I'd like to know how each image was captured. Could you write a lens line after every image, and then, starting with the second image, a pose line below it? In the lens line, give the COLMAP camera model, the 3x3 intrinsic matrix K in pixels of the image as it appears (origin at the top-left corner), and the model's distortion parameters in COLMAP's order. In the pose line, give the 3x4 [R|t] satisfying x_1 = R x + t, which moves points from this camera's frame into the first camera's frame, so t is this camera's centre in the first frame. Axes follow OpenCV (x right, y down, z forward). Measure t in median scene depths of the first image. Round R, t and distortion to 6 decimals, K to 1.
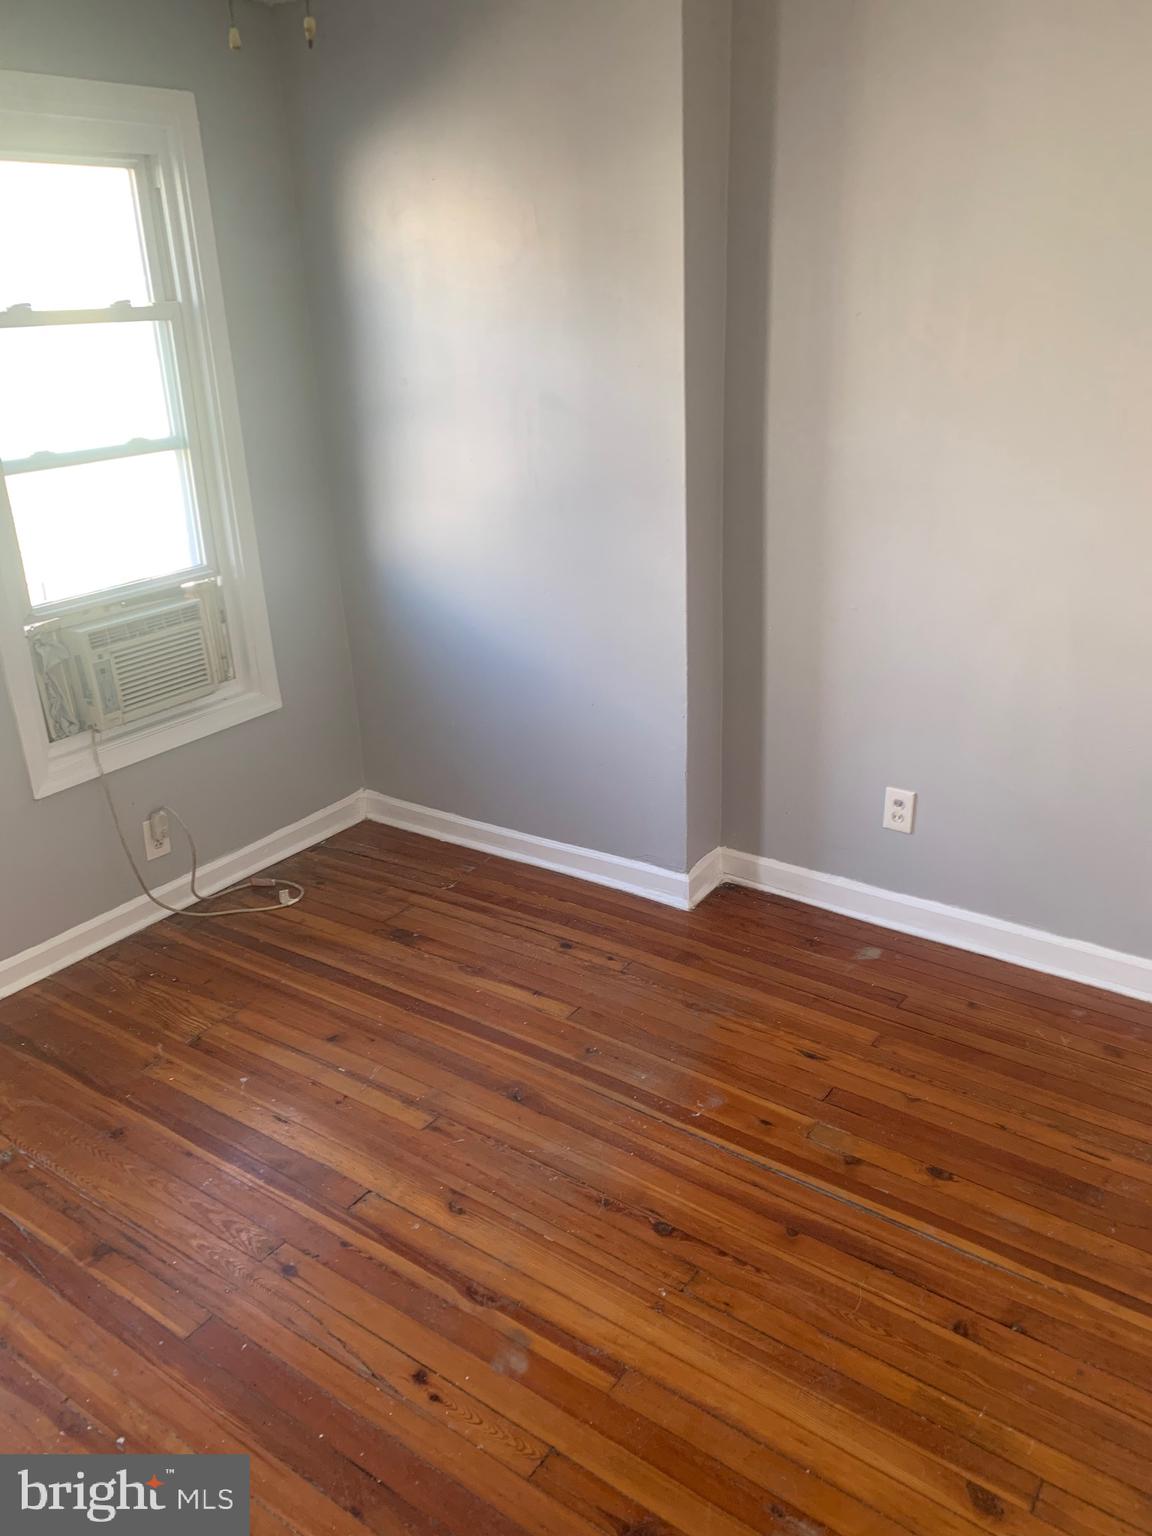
lens RADIAL K [[1198.6, 0, 571.4], [0, 1198.6, 754.1], [0, 0, 1]] dist [0.029946, -0.014920]
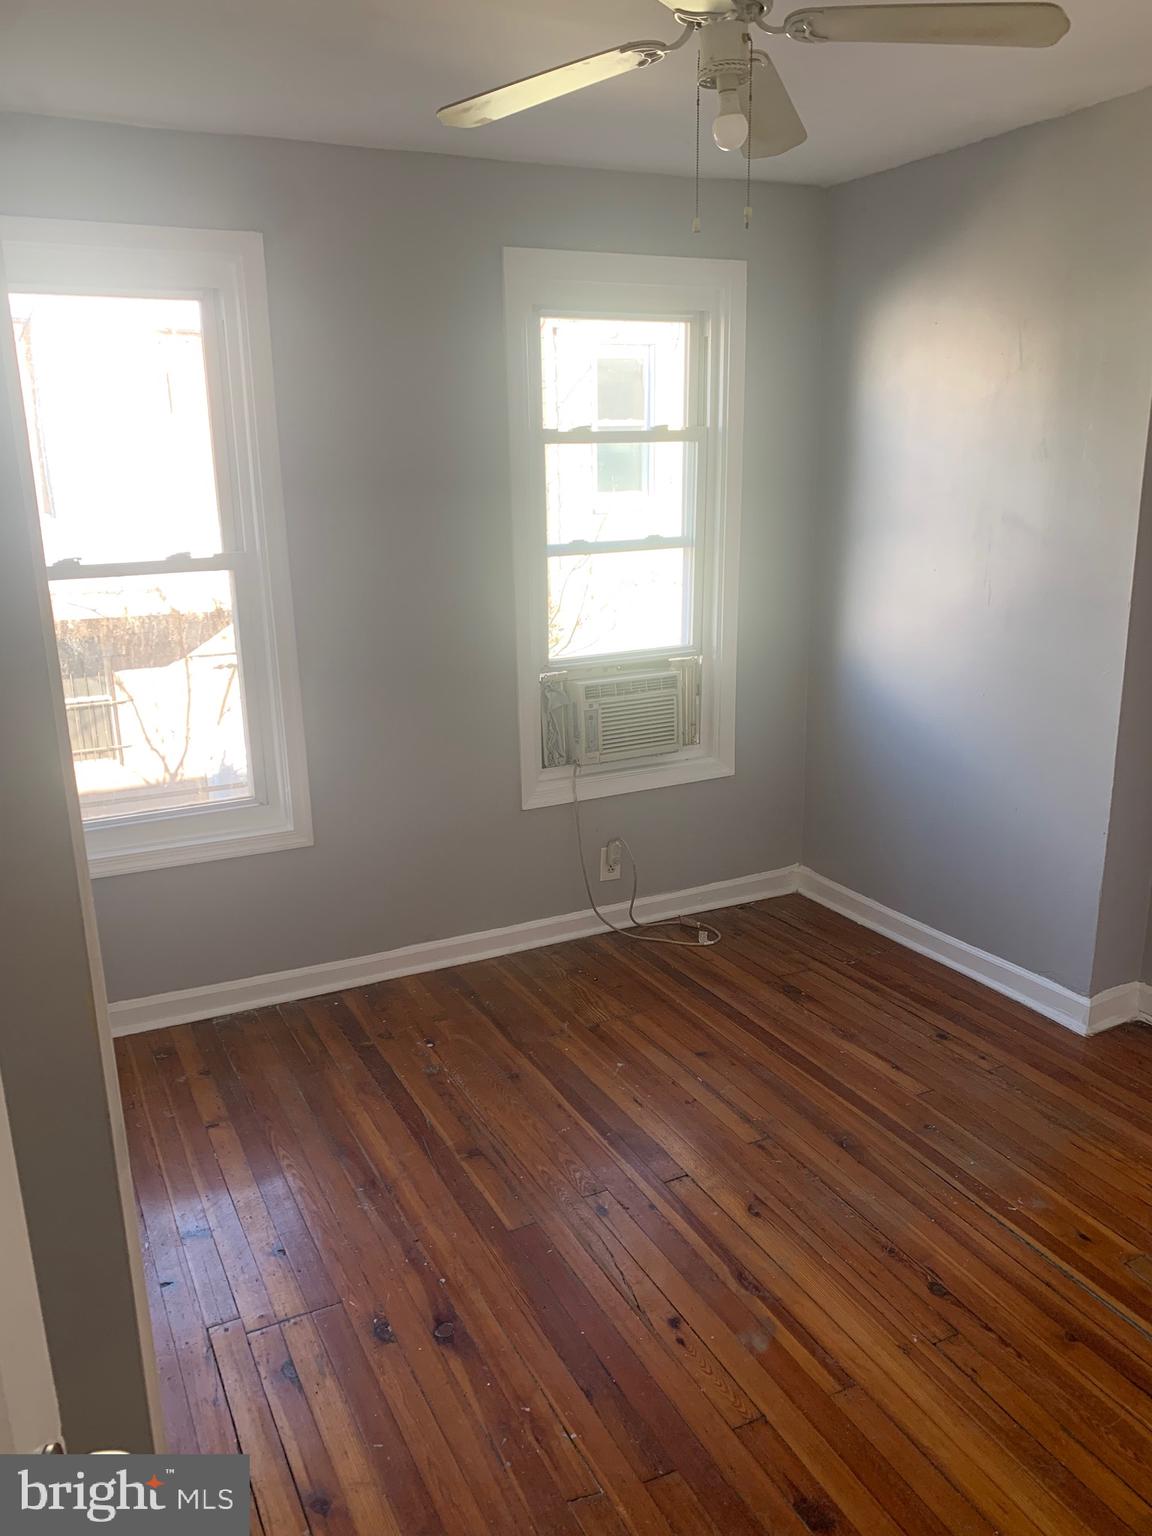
lens RADIAL K [[1170.5, 0, 576.0], [0, 1170.5, 768.0], [0, 0, 1]] dist [0.061435, -0.058341]
pose [[0.887243, 0.146853, -0.437302, 0.153797], [-0.188954, 0.980494, -0.054103, 0.059392], [0.420827, 0.130632, 0.897686, -0.085941]]
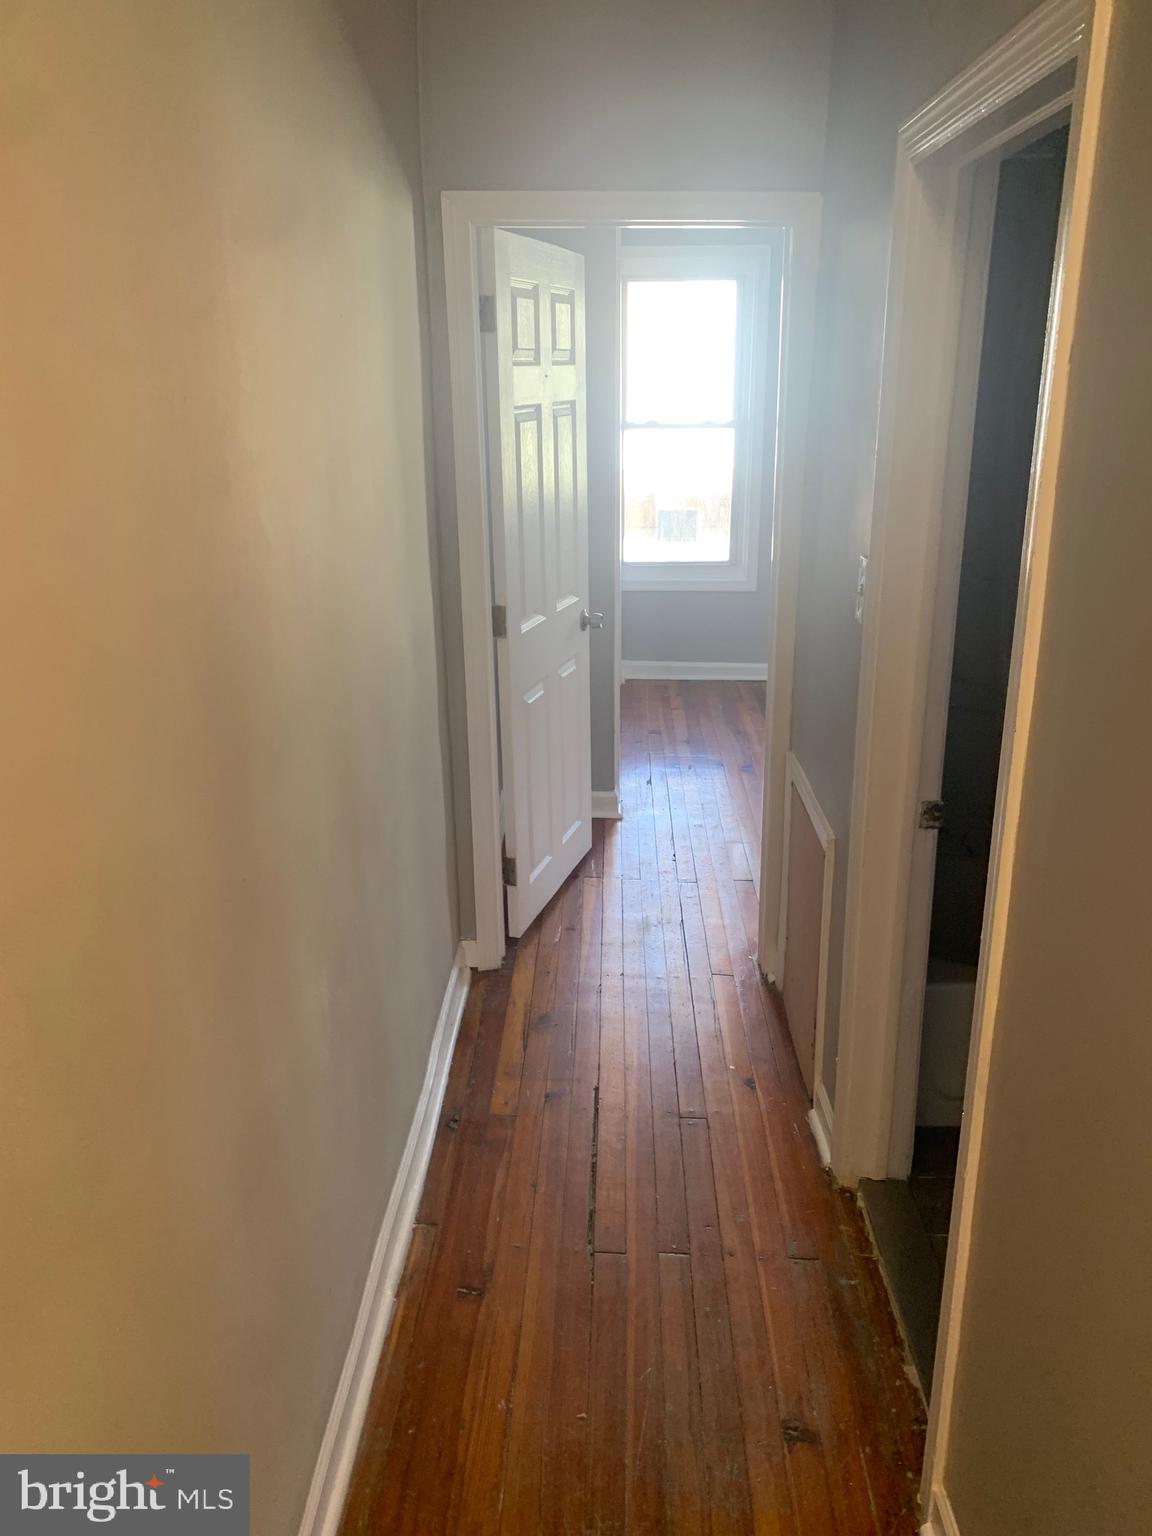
lens RADIAL K [[1170.5, 0, 576.0], [0, 1170.5, 768.0], [0, 0, 1]] dist [0.061435, -0.058341]
pose [[0.553429, 0.303224, -0.775739, 1.052721], [-0.320312, 0.937231, 0.137832, 0.250412], [0.768841, 0.172198, 0.615818, -0.671612]]
